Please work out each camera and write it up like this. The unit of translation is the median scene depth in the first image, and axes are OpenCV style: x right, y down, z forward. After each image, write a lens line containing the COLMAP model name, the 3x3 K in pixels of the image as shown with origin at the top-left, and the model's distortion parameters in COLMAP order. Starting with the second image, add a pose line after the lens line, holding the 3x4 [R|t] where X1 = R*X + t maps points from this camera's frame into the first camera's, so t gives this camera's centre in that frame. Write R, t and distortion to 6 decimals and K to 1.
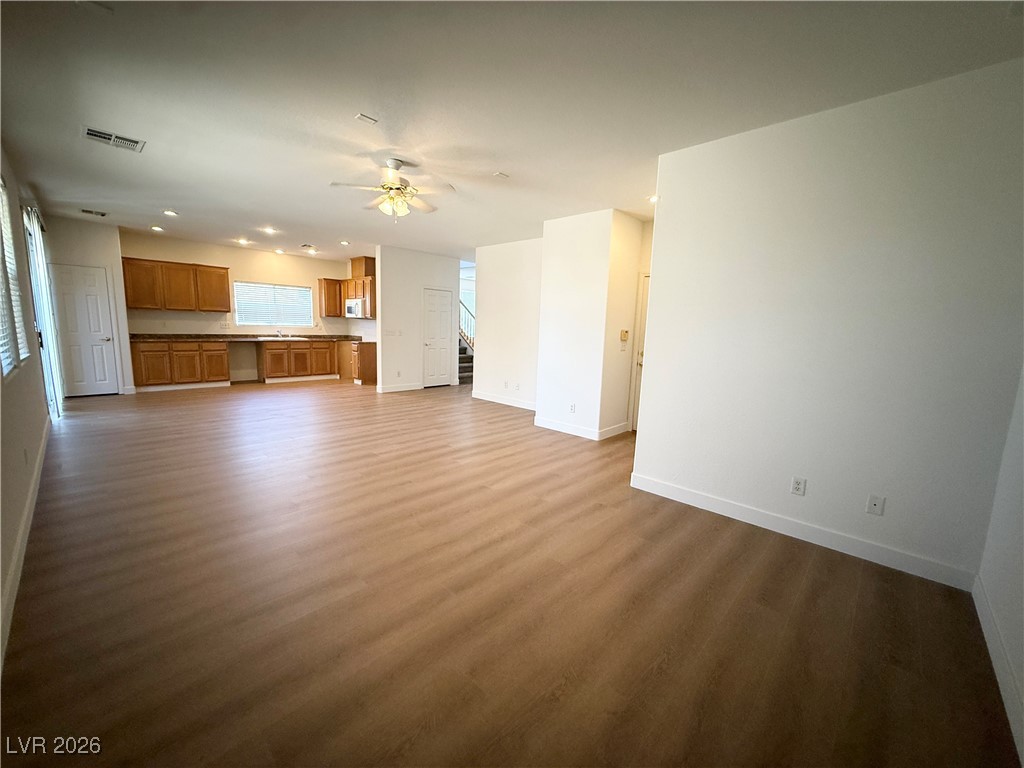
lens RADIAL K [[407.3, 0, 510.7], [0, 407.3, 384.1], [0, 0, 1]] dist [0.000216, 0.000362]
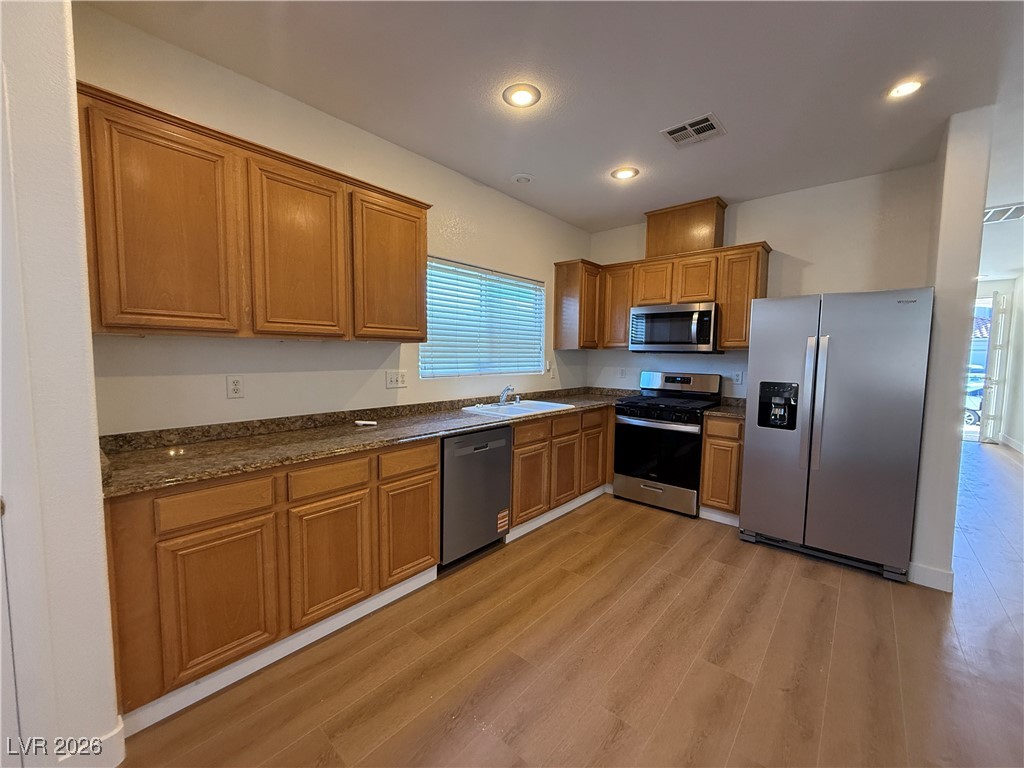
lens RADIAL K [[407.3, 0, 510.7], [0, 407.3, 384.1], [0, 0, 1]] dist [0.000216, 0.000362]
pose [[0.998853, -0.024654, 0.041042, -0.683852], [0.027303, 0.997494, -0.065272, -0.128443], [-0.039330, 0.066318, 0.997023, 0.726803]]
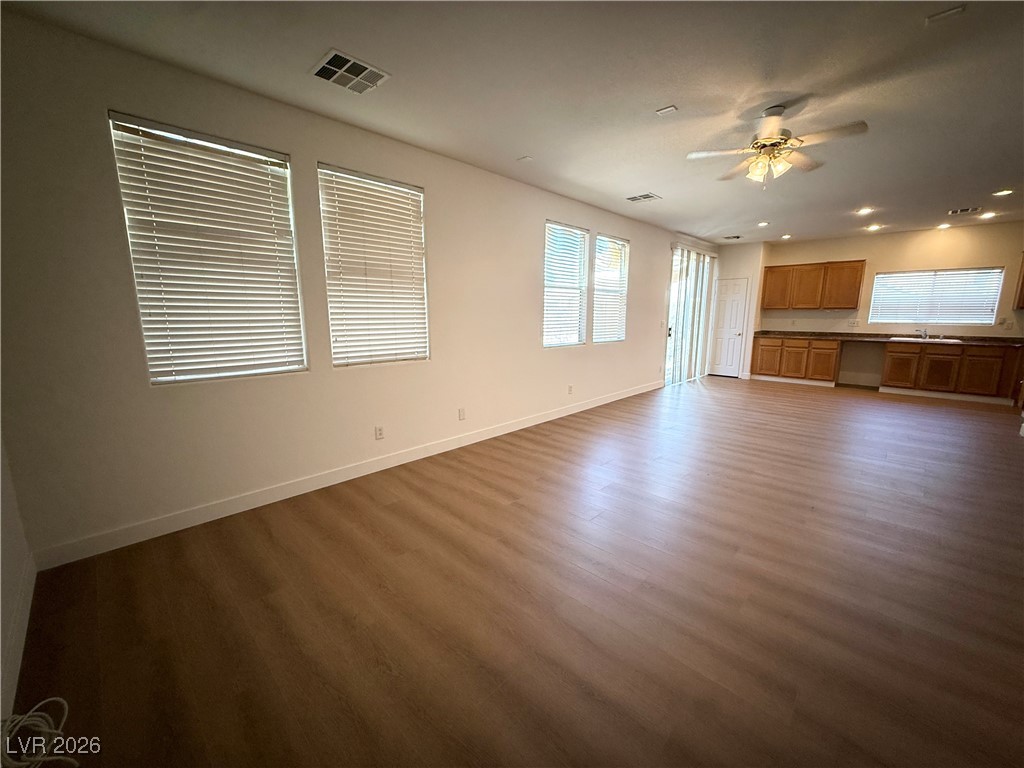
lens RADIAL K [[407.3, 0, 510.7], [0, 407.3, 384.1], [0, 0, 1]] dist [0.000216, 0.000362]
pose [[-0.007138, 0.139733, -0.990164, 0.266297], [-0.143897, 0.979739, 0.139299, -0.028186], [0.989567, 0.143476, 0.013114, 0.260254]]
